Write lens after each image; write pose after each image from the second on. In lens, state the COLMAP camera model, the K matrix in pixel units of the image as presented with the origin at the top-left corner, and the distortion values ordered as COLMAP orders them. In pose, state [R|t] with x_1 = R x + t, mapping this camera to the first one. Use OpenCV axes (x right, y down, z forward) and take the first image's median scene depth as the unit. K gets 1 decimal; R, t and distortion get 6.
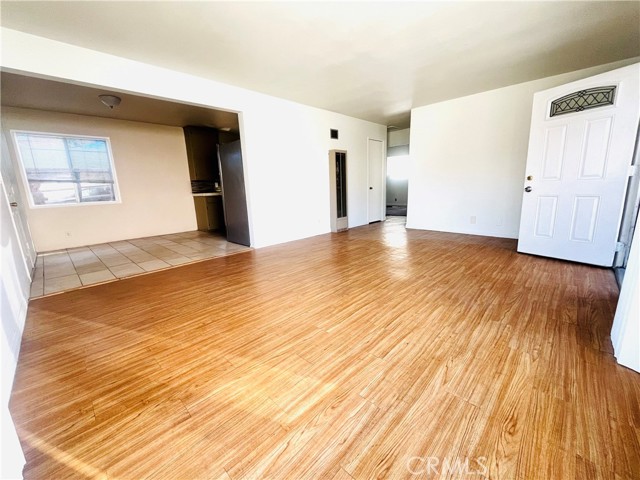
lens RADIAL K [[260.8, 0, 309.7], [0, 260.8, 241.2], [0, 0, 1]] dist [0.000095, -0.000142]
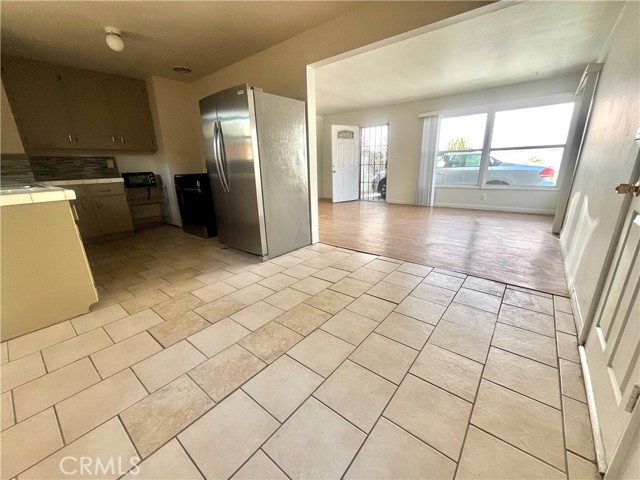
lens RADIAL K [[260.8, 0, 317.1], [0, 260.8, 242.6], [0, 0, 1]] dist [0.000095, -0.000142]
pose [[-0.083632, -0.250680, 0.964451, -0.894385], [0.232717, 0.936166, 0.263508, -0.168777], [-0.968942, 0.246482, -0.019956, 0.892936]]
